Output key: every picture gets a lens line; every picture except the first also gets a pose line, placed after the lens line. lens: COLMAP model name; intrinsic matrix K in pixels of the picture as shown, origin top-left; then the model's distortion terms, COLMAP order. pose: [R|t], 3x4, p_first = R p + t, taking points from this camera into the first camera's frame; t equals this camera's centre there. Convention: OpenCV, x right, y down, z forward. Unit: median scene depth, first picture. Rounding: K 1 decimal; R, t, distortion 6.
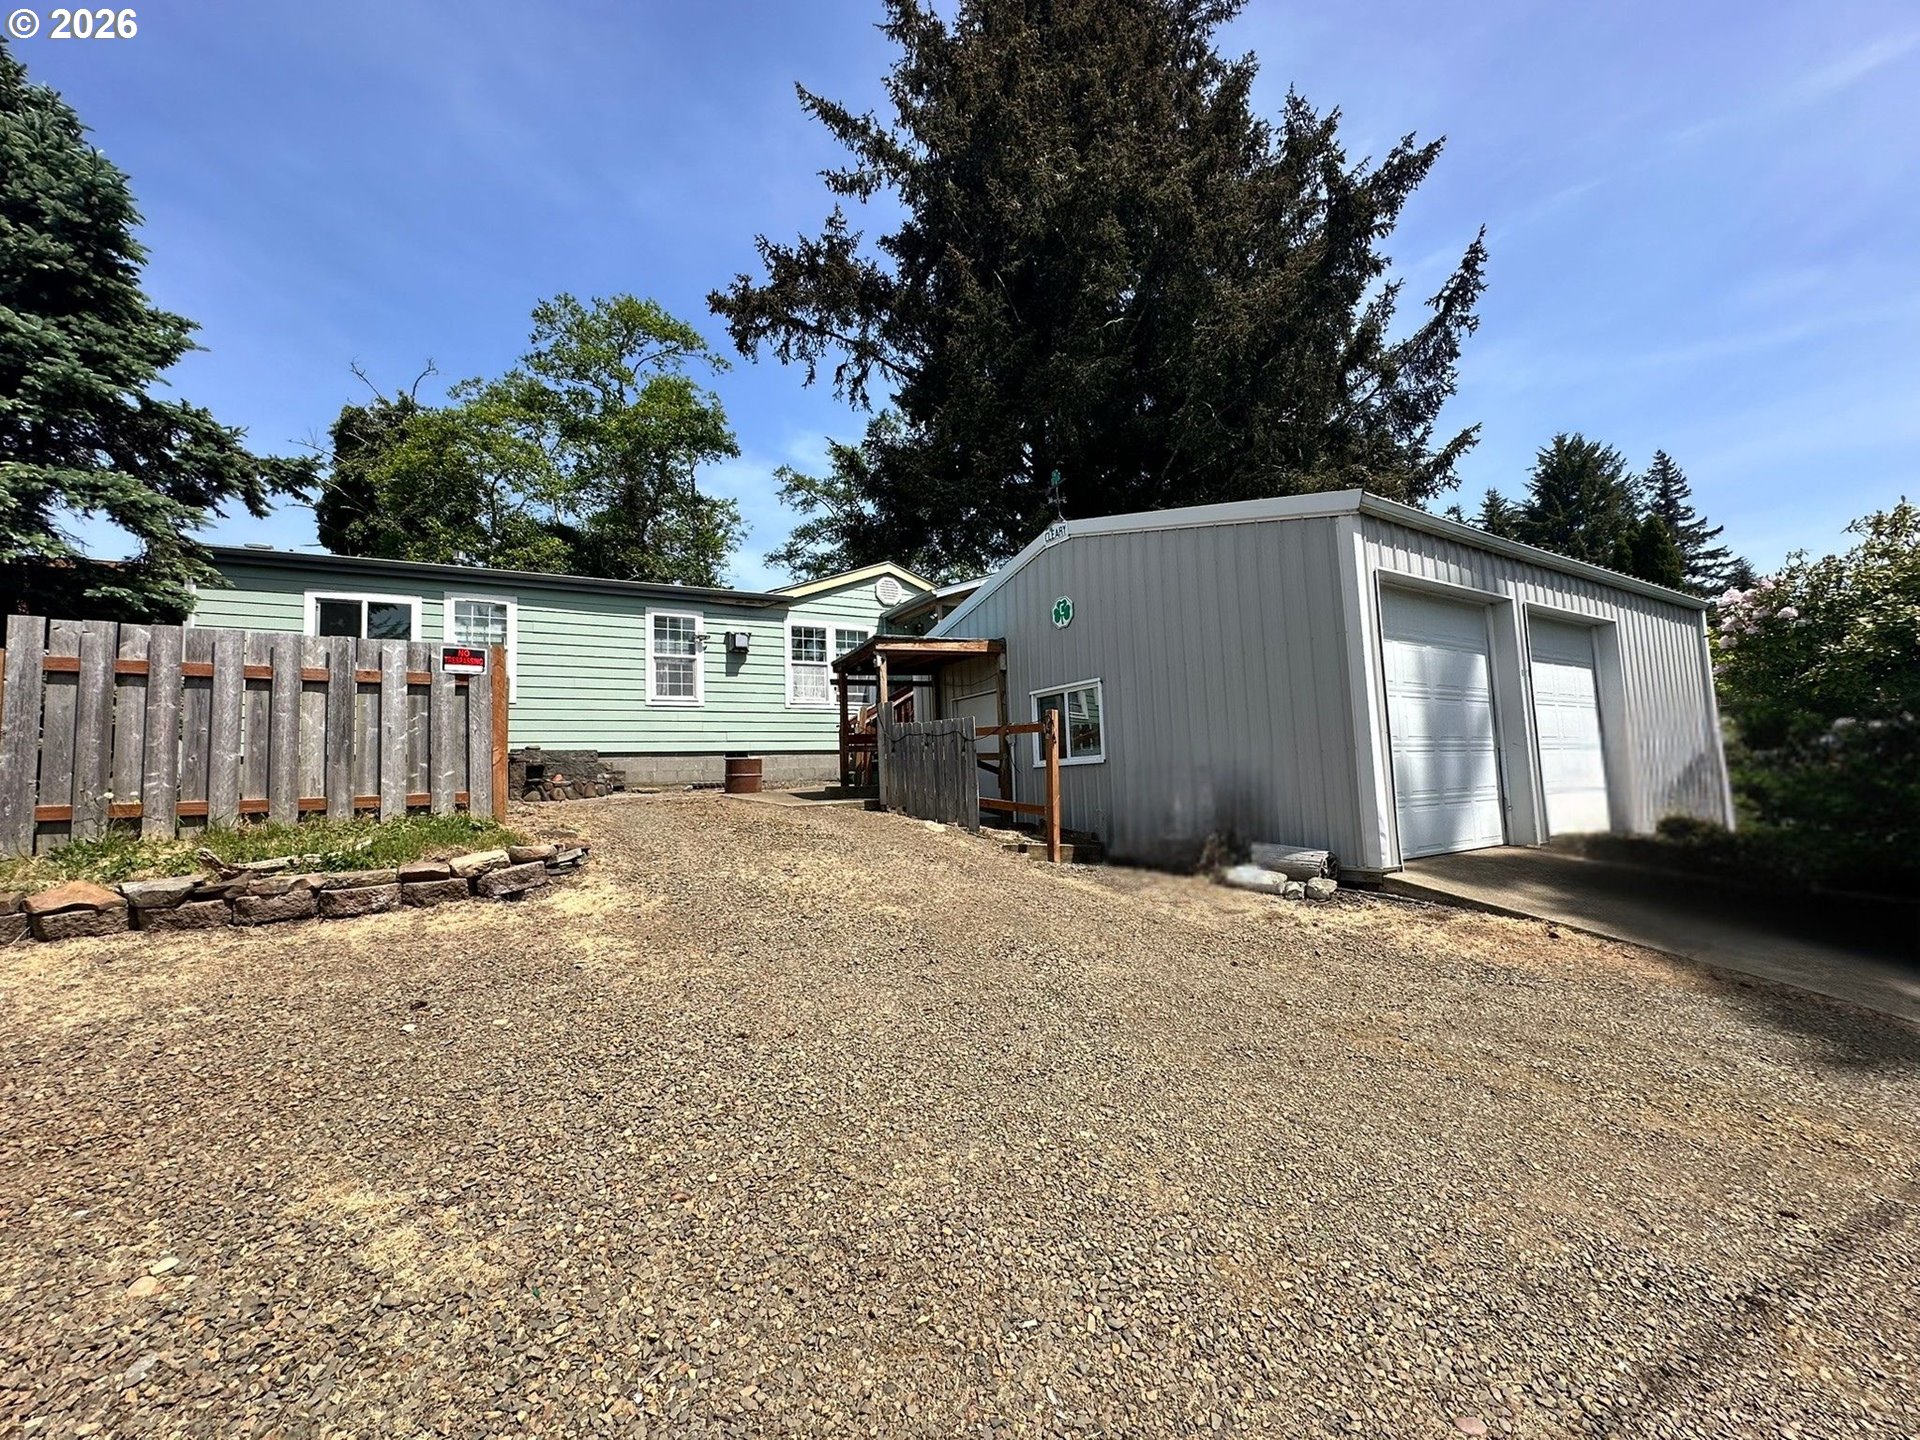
lens RADIAL K [[753.8, 0, 995.1], [0, 753.8, 724.5], [0, 0, 1]] dist [0.002262, -0.000026]
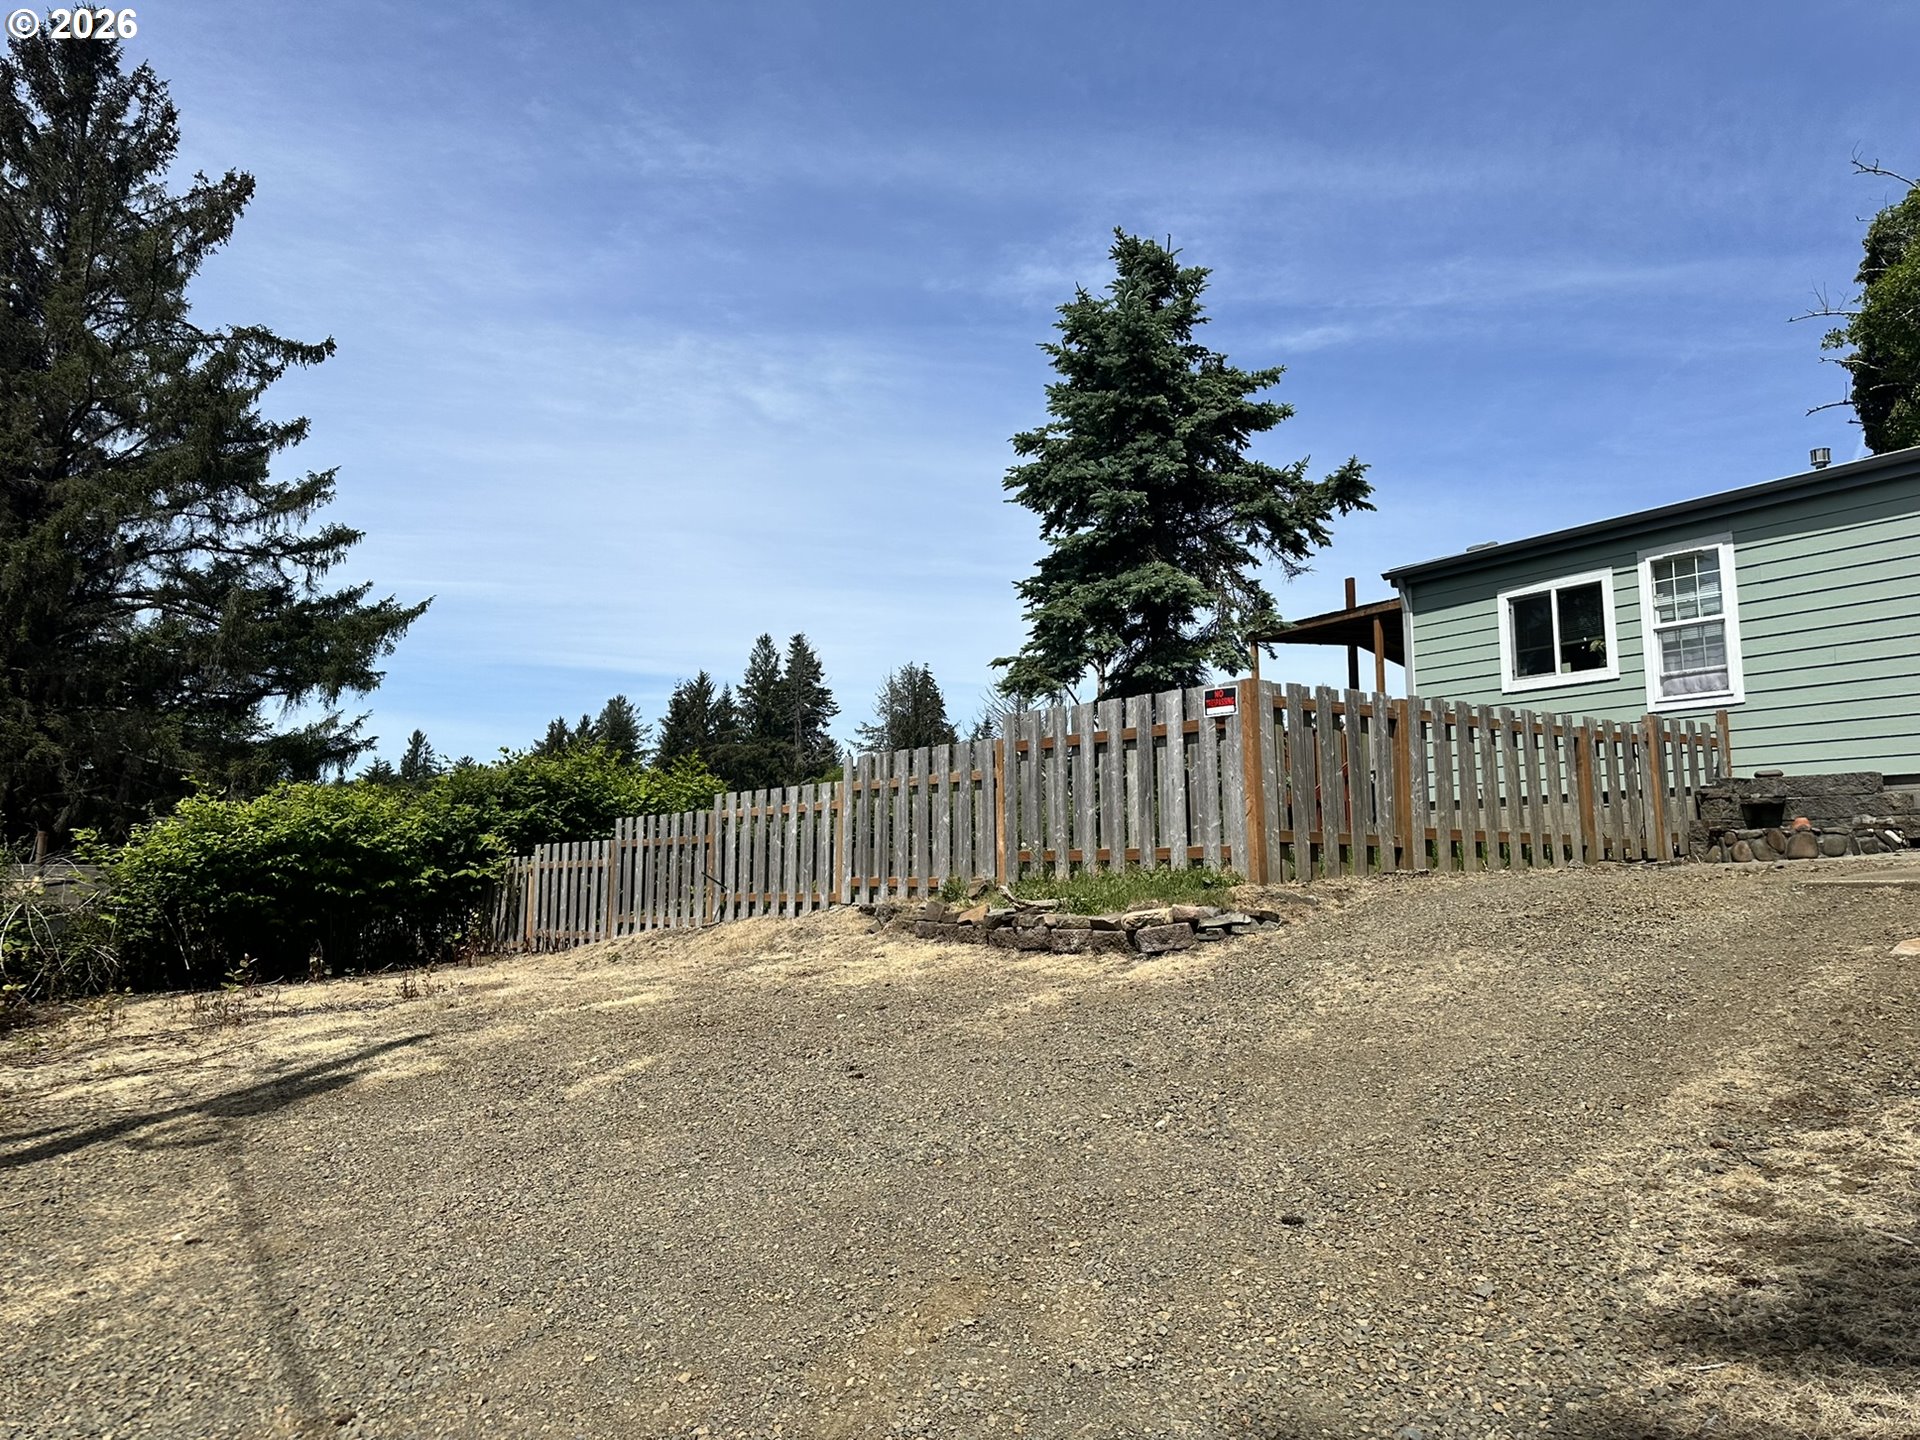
lens RADIAL K [[1413.0, 0, 960.0], [0, 1413.0, 720.0], [0, 0, 1]] dist [0.004042, -0.001135]
pose [[0.043056, -0.071388, -0.996519, 0.490234], [0.078250, 0.994621, -0.067871, 0.014439], [0.996004, -0.075055, 0.048411, 0.296850]]
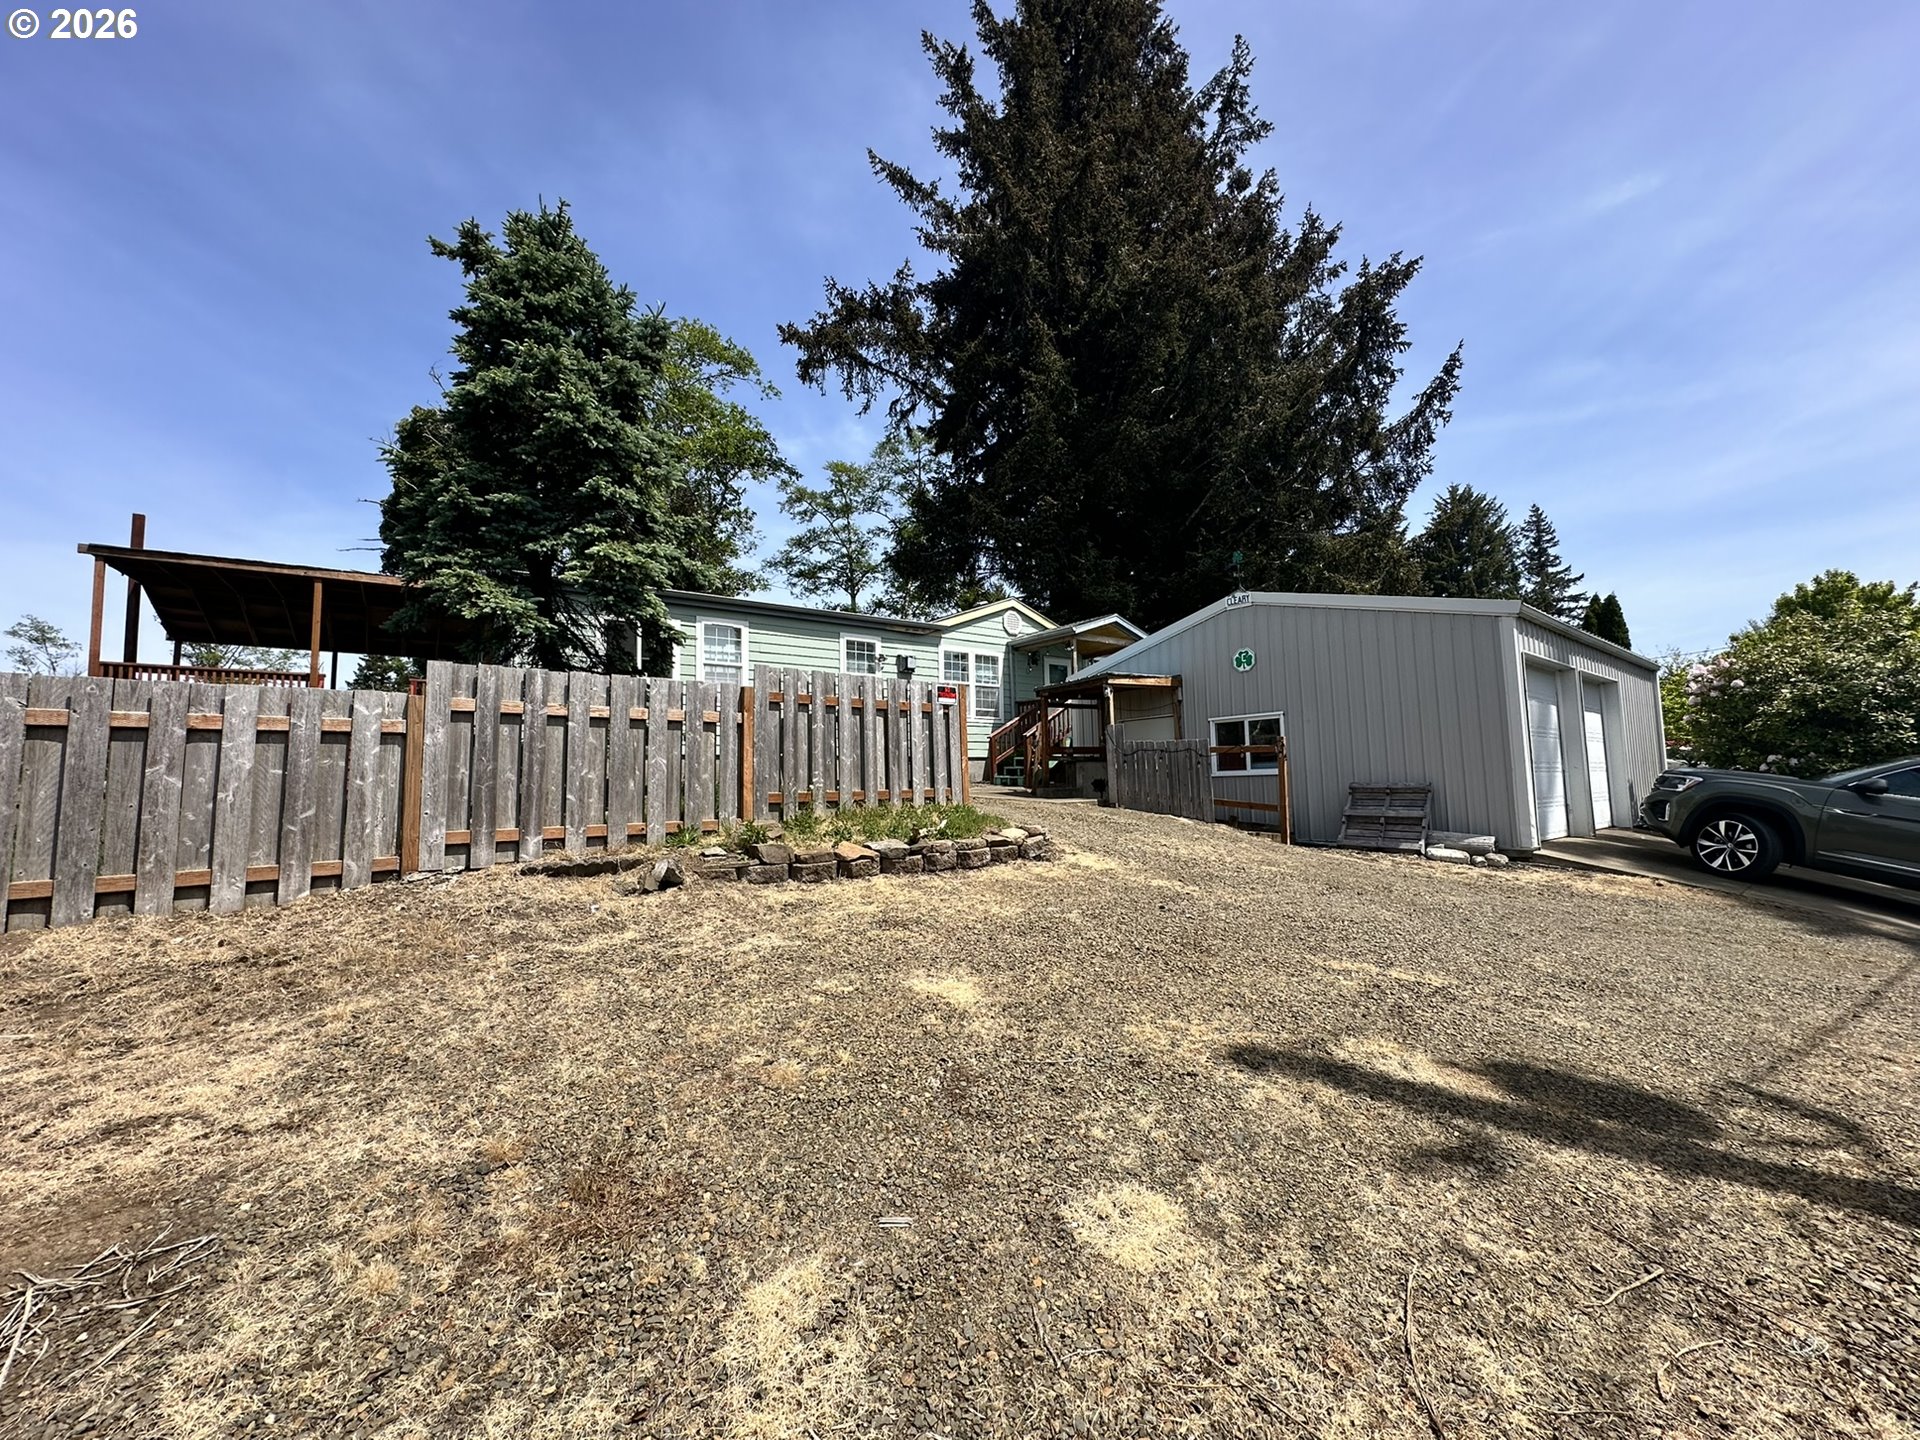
lens RADIAL K [[753.8, 0, 995.1], [0, 753.8, 724.5], [0, 0, 1]] dist [0.002262, -0.000026]
pose [[0.992330, 0.027006, 0.120633, -0.387369], [-0.026225, 0.999624, -0.008060, -0.010156], [-0.120806, 0.004834, 0.992664, -0.202942]]
